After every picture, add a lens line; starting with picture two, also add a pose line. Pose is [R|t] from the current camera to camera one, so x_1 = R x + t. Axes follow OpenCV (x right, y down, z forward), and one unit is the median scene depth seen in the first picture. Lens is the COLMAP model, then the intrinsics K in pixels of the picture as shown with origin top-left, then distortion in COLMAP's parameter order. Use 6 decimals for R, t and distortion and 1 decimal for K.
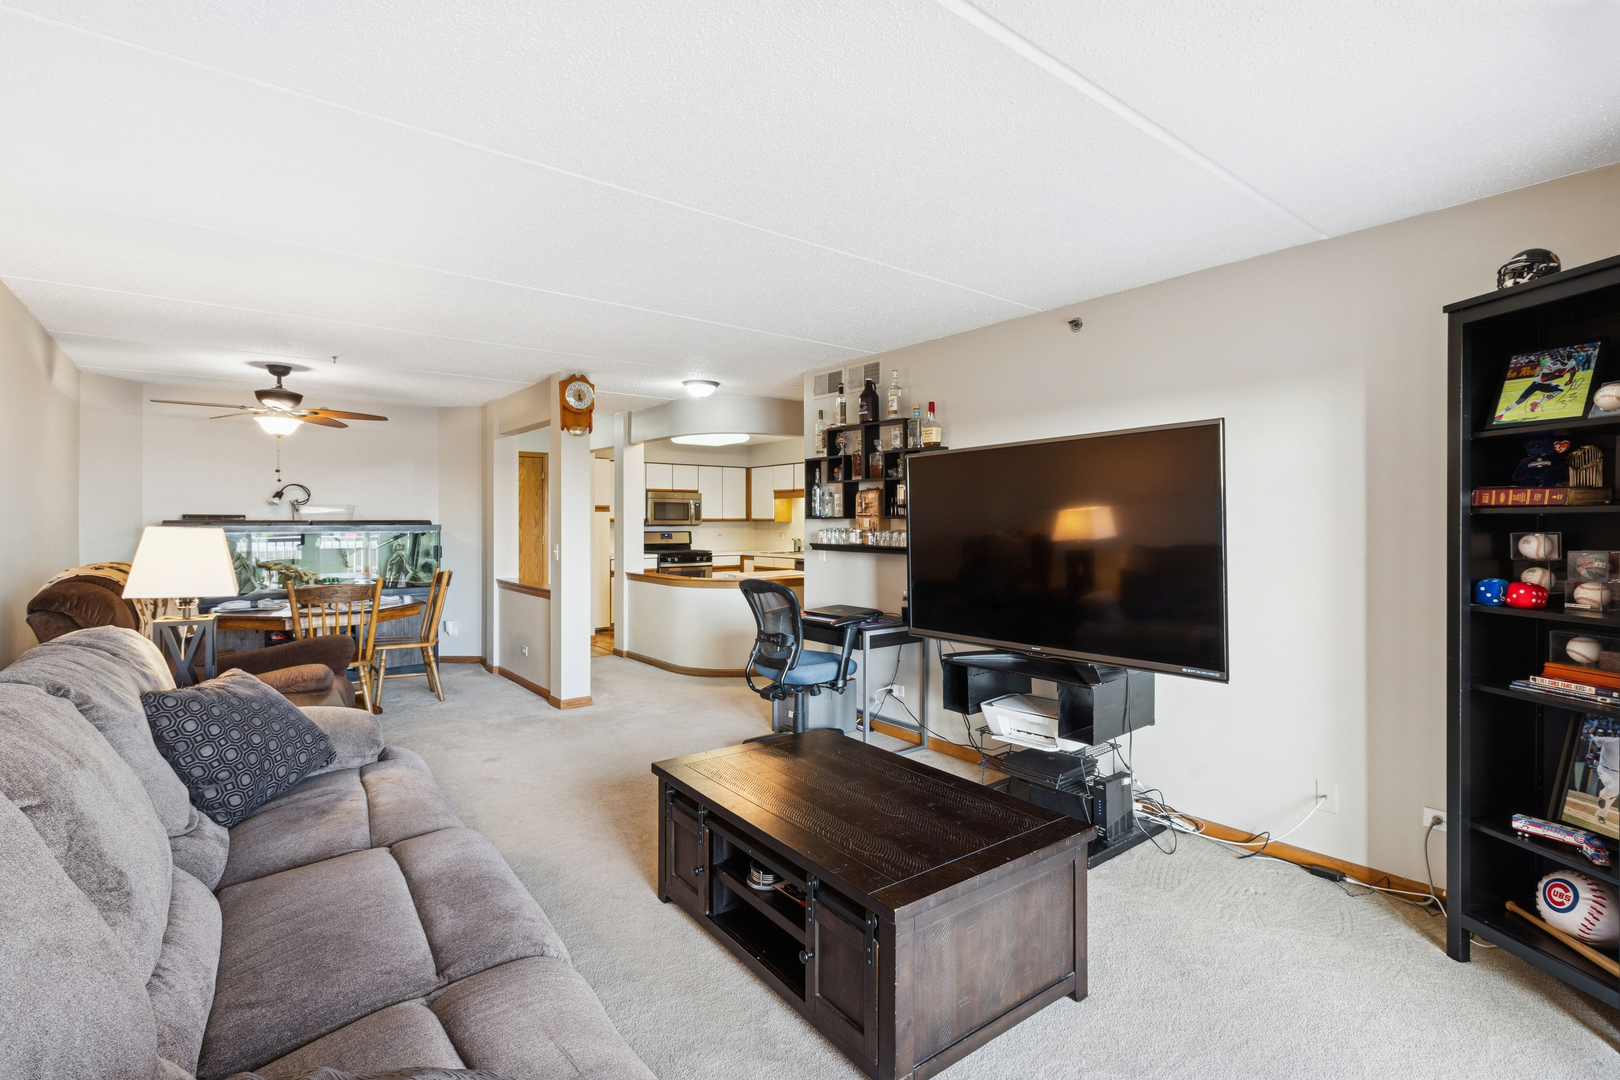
lens RADIAL K [[757.0, 0, 818.3], [0, 757.0, 529.4], [0, 0, 1]] dist [0.010613, -0.000937]
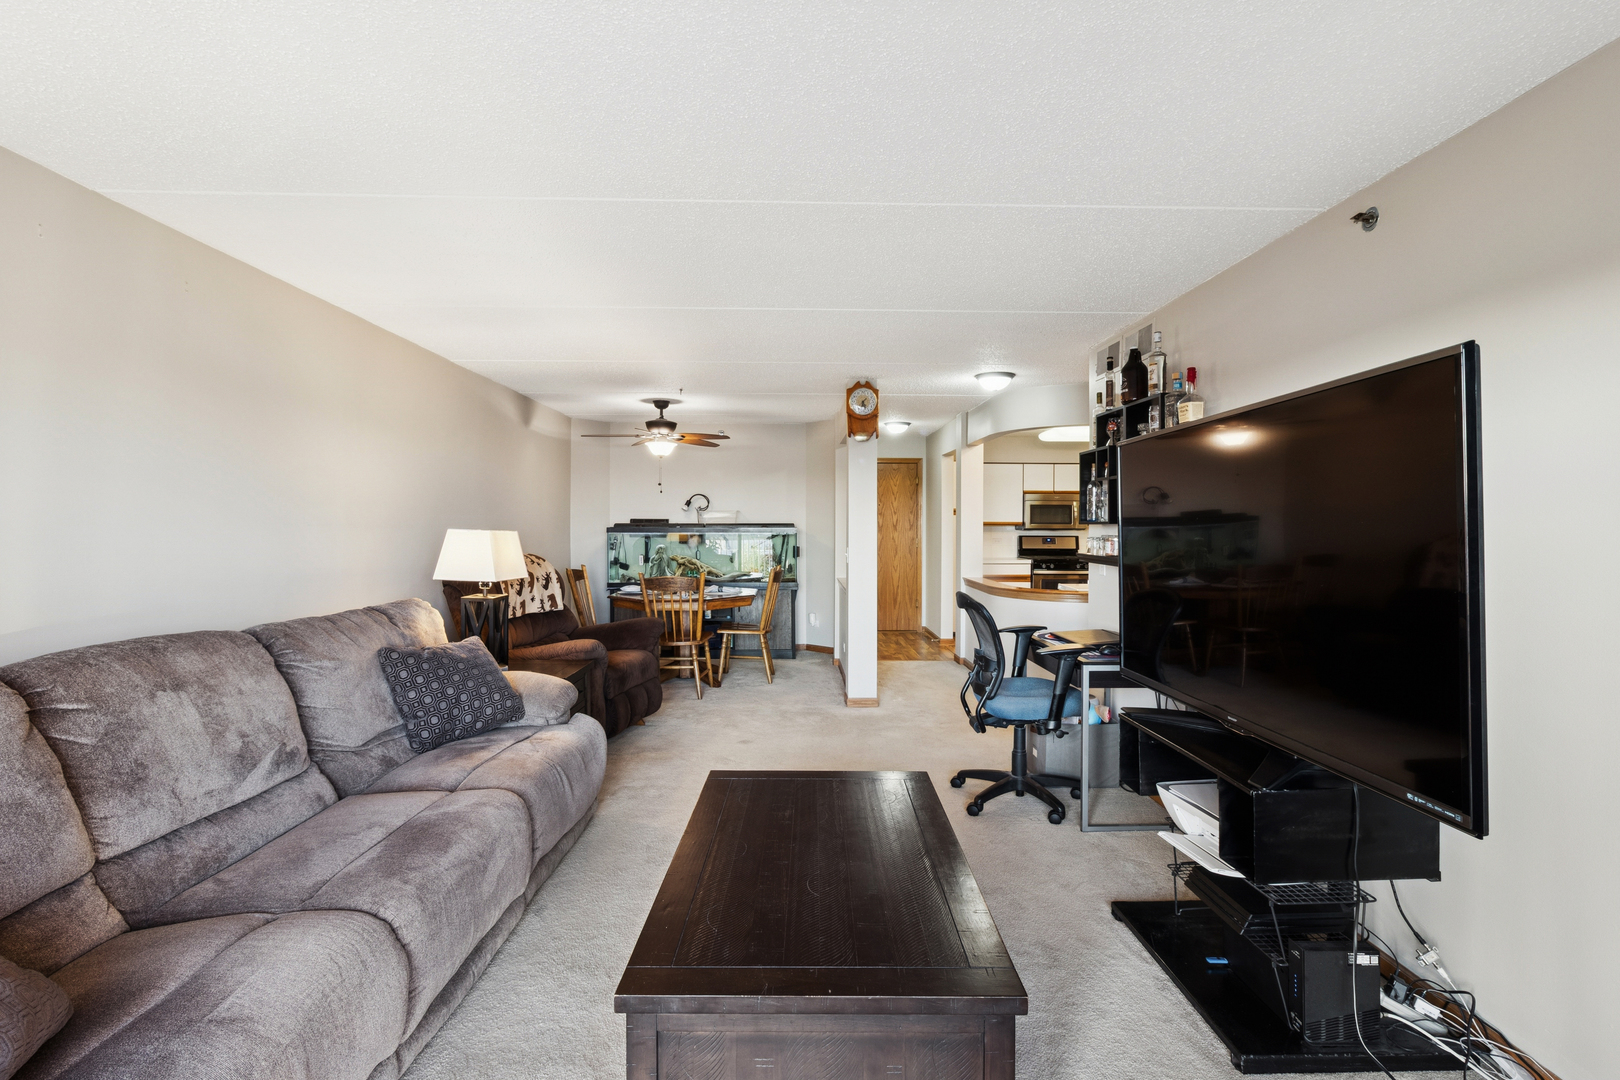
lens RADIAL K [[757.0, 0, 810.2], [0, 757.0, 541.8], [0, 0, 1]] dist [0.010613, -0.000937]
pose [[0.798591, 0.018033, -0.601604, 0.240102], [-0.009798, 0.999808, 0.016962, -0.005299], [0.601794, -0.007651, 0.798614, 0.142380]]
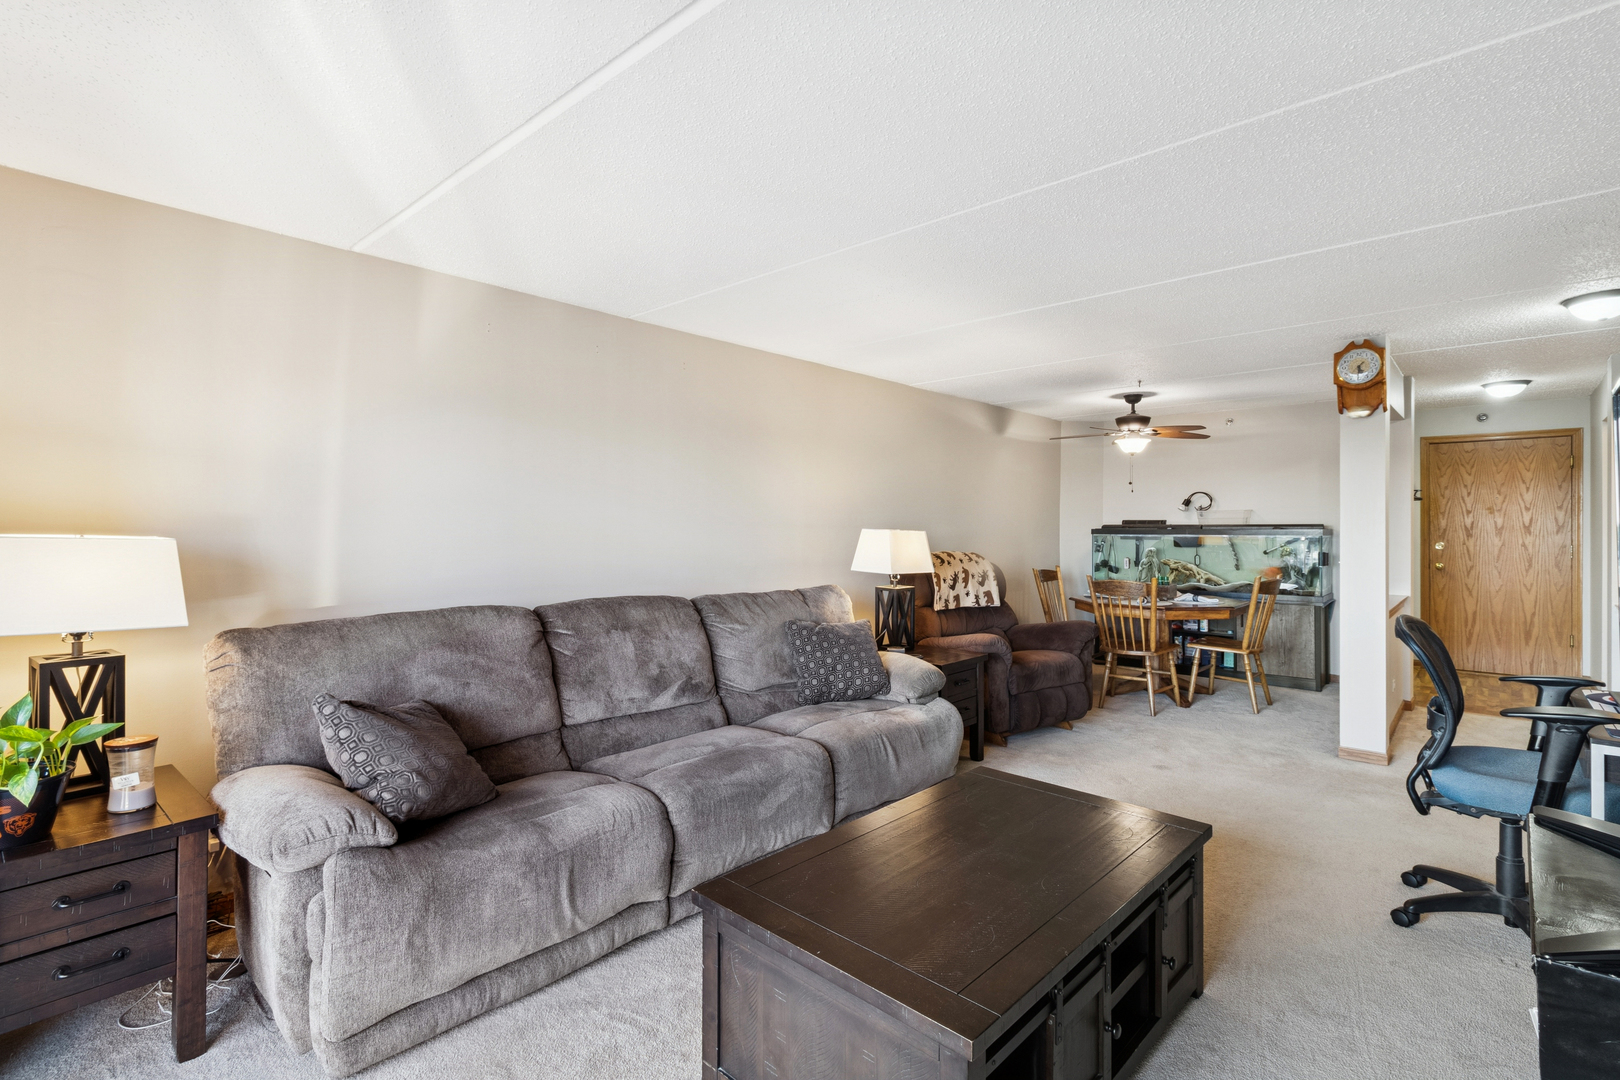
lens RADIAL K [[757.0, 0, 816.9], [0, 757.0, 529.4], [0, 0, 1]] dist [0.010613, -0.000937]
pose [[0.171105, 0.006335, -0.985232, 0.368456], [-0.010311, 0.999936, 0.004639, -0.004801], [0.985199, 0.009365, 0.171159, 0.304212]]
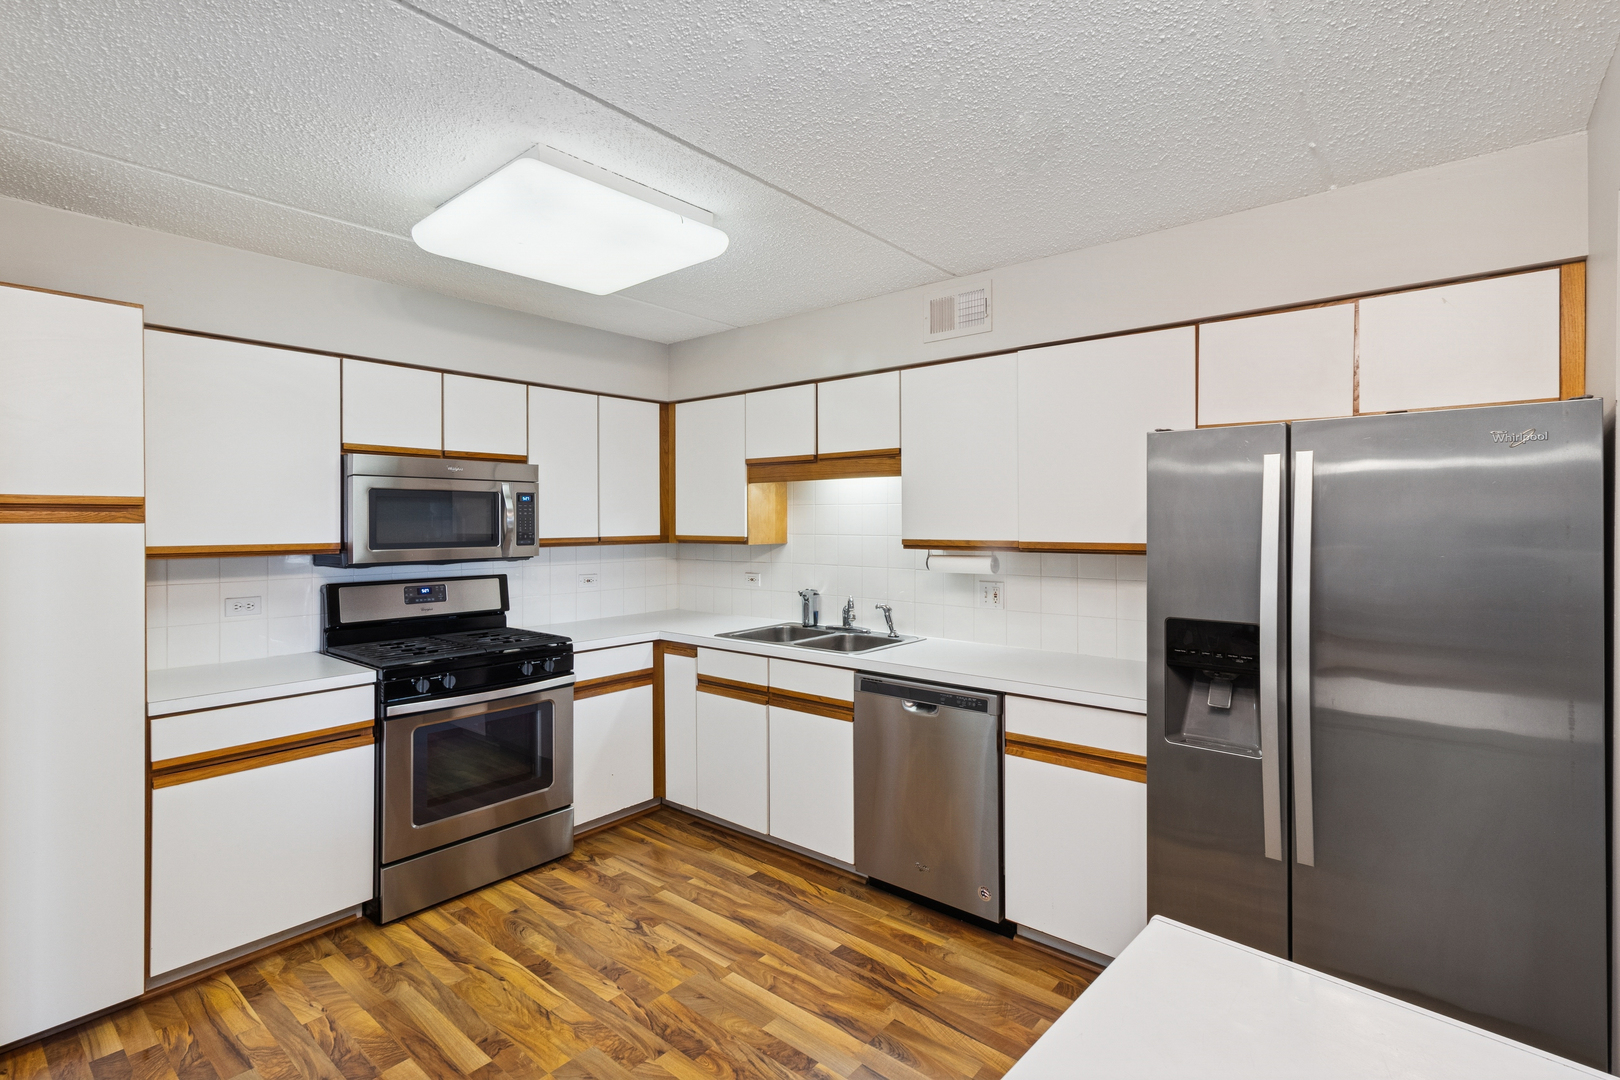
lens RADIAL K [[757.0, 0, 808.4], [0, 757.0, 519.9], [0, 0, 1]] dist [0.010613, -0.000937]
pose [[0.980695, -0.001467, 0.195538, -0.194303], [0.003753, 0.999929, -0.011318, -0.035058], [-0.195508, 0.011834, 0.980631, 1.222717]]
